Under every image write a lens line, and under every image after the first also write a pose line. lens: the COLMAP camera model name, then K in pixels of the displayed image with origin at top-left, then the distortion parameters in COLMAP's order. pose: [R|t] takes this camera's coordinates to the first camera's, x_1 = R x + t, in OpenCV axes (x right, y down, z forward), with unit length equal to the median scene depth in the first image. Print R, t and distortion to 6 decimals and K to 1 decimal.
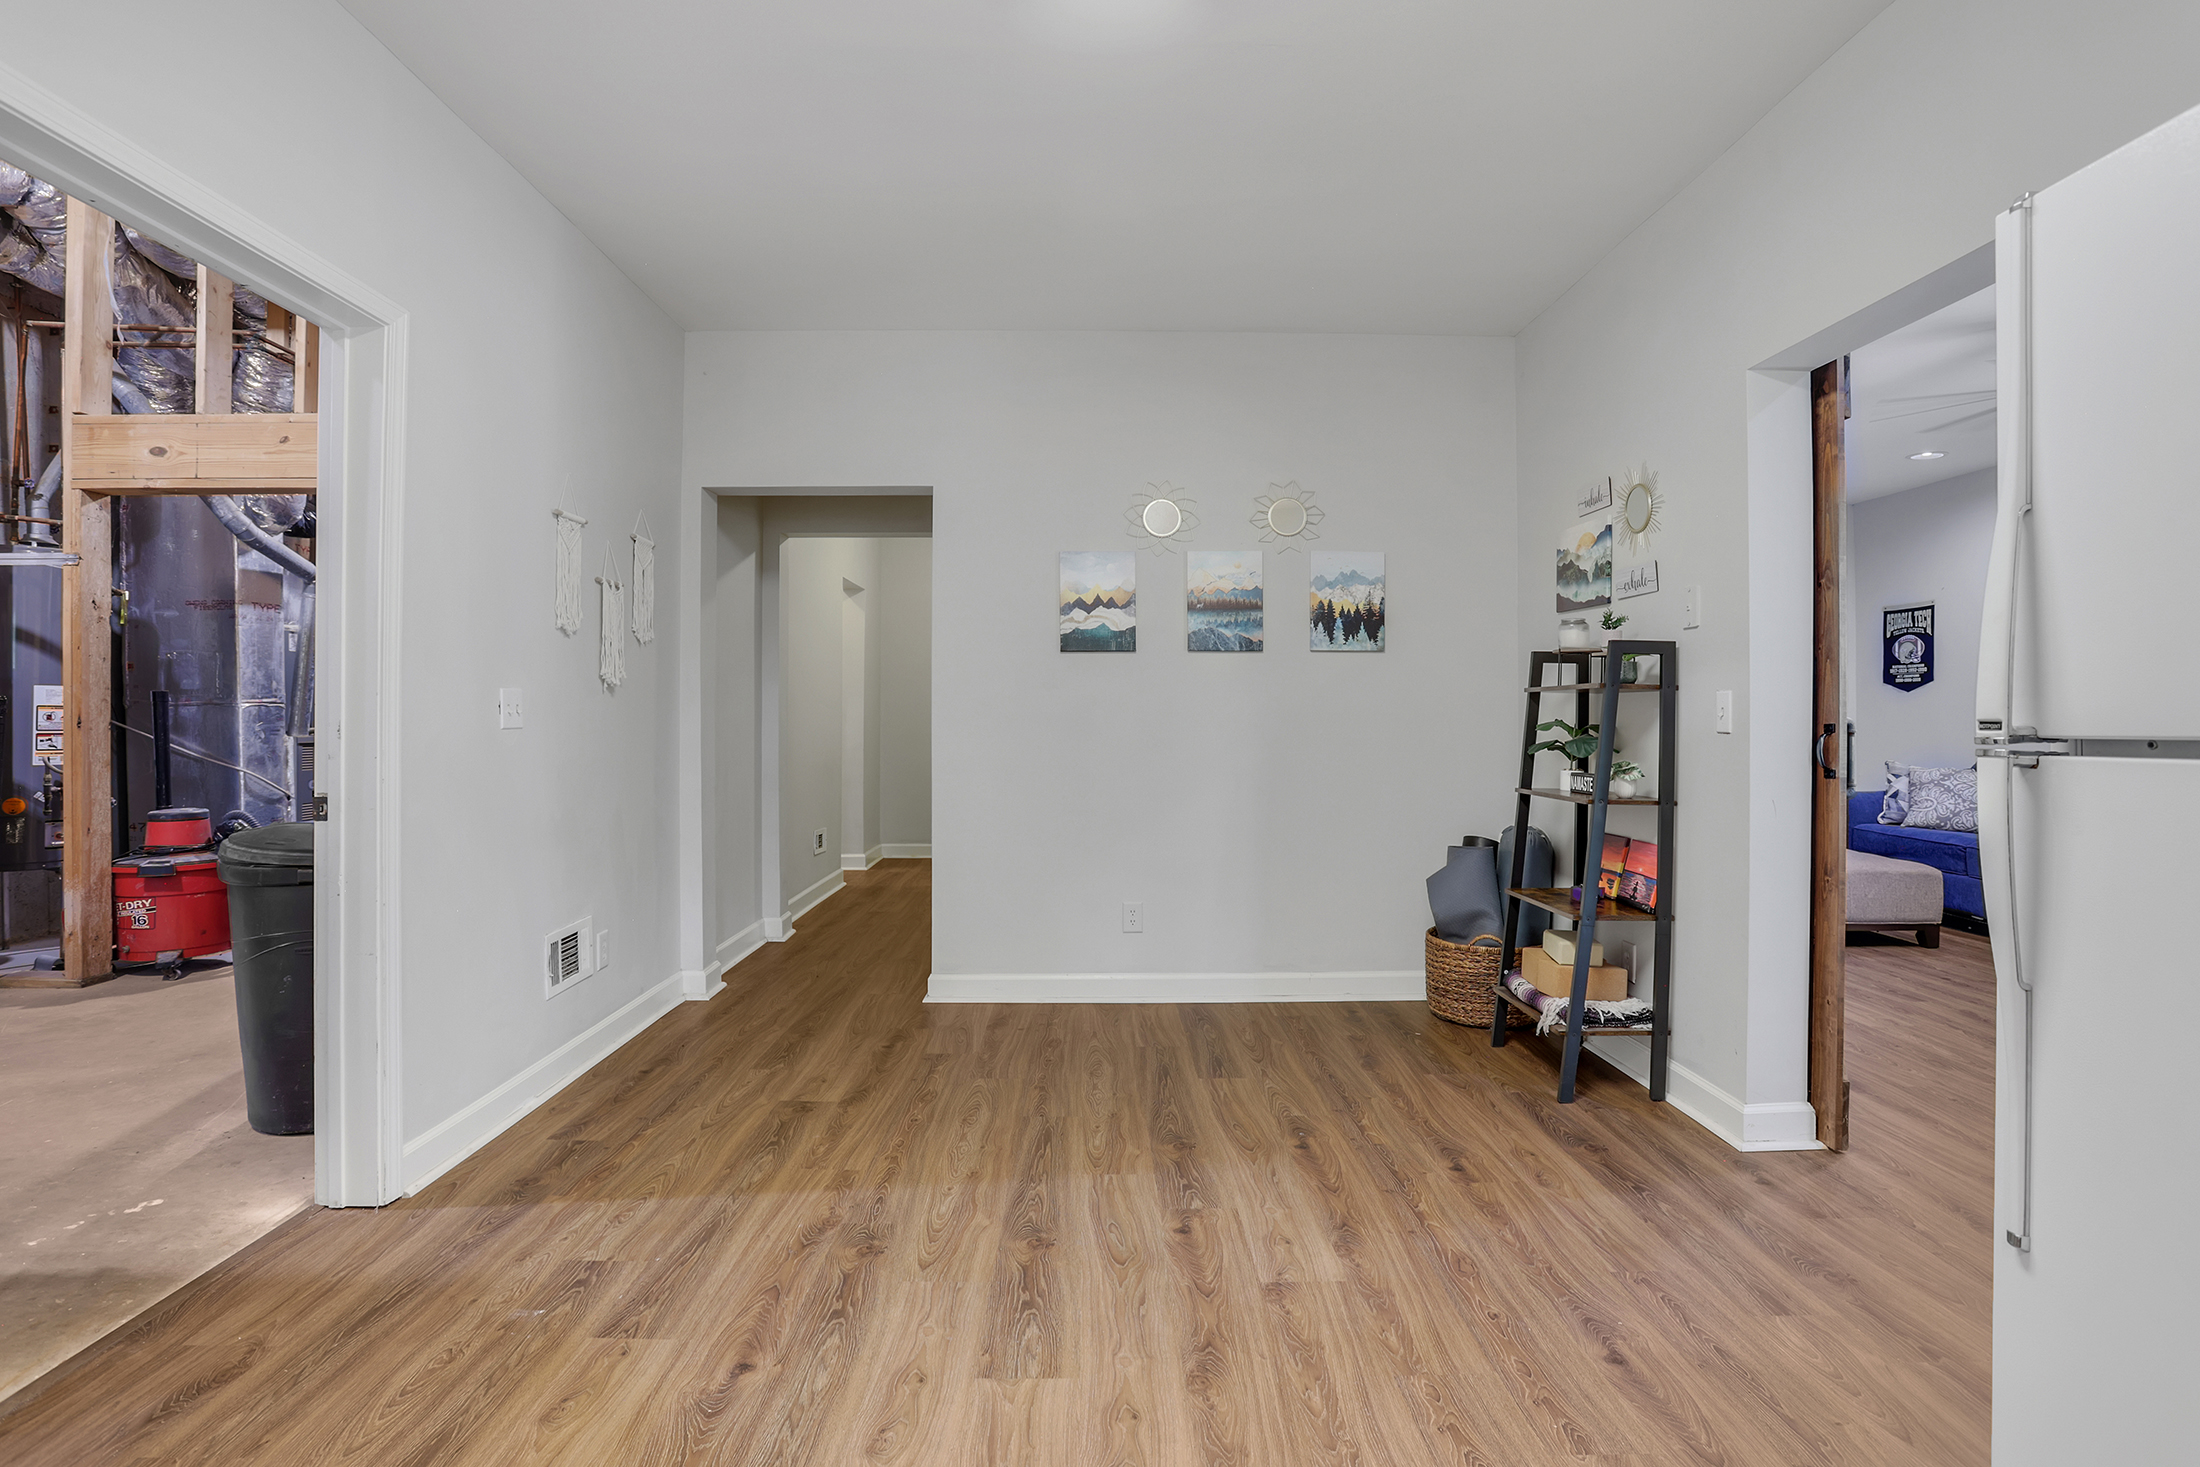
lens RADIAL K [[1024.7, 0, 1100.7], [0, 1024.7, 727.3], [0, 0, 1]] dist [-0.014403, 0.000269]
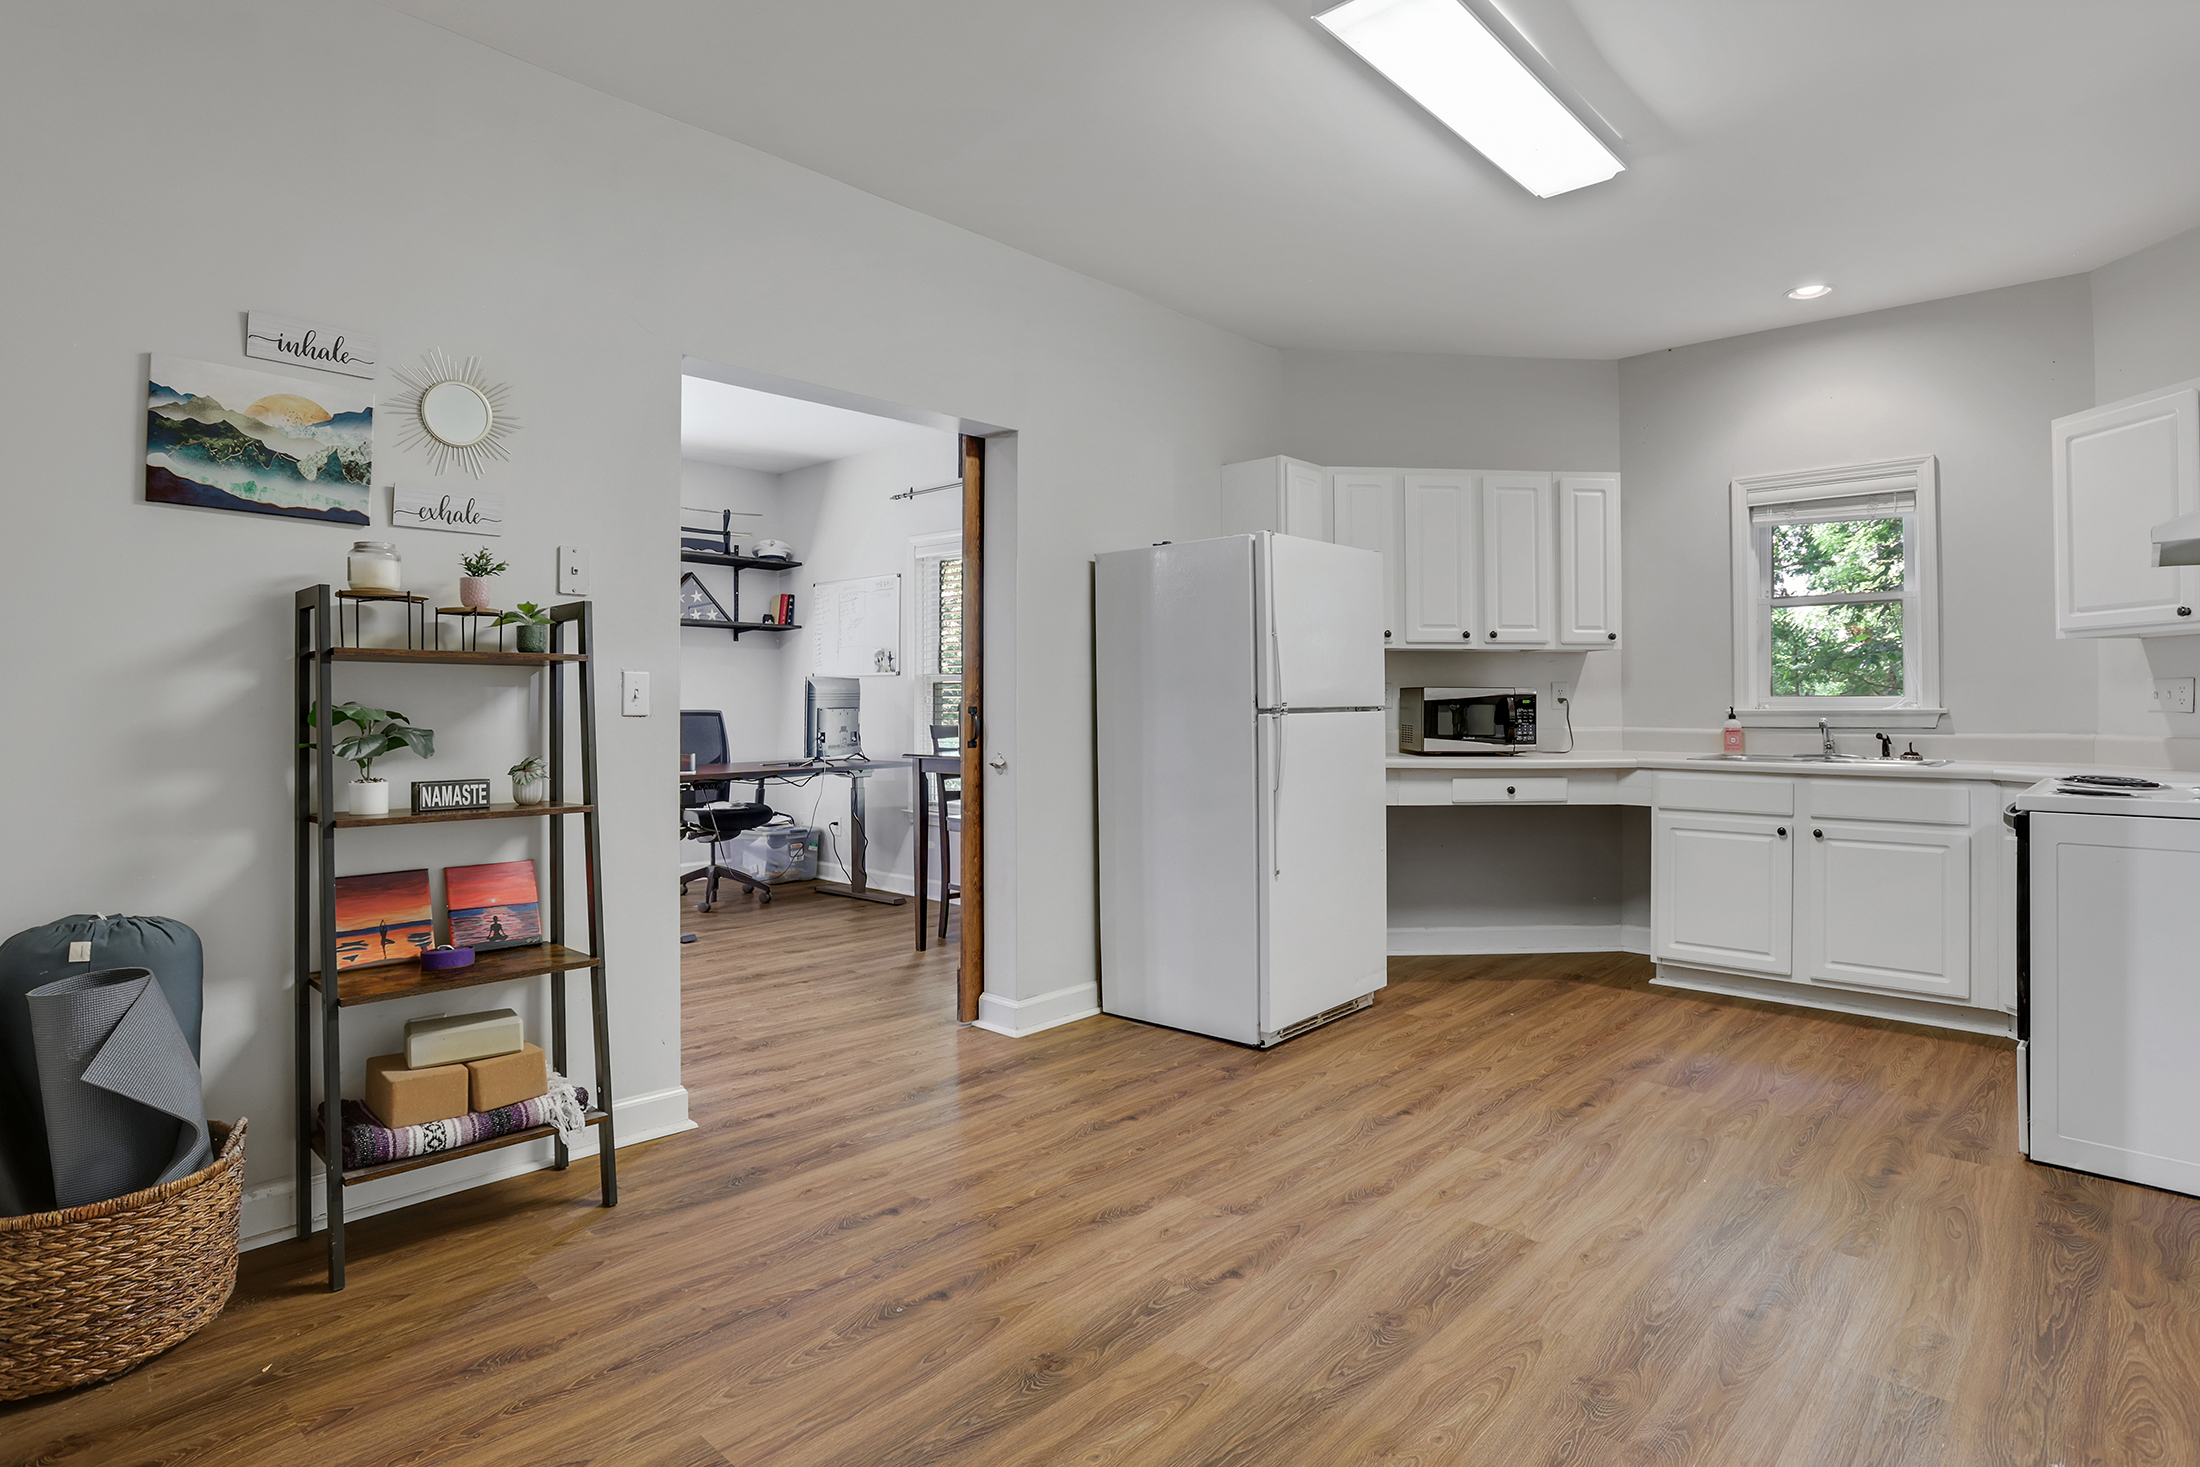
lens RADIAL K [[1104.3, 0, 1114.1], [0, 1104.3, 727.0], [0, 0, 1]] dist [-0.024718, 0.007069]
pose [[-0.714672, -0.014476, 0.699310, -0.418737], [-0.000008, 0.999786, 0.020688, -0.007733], [-0.699460, 0.014779, -0.714519, 1.432816]]
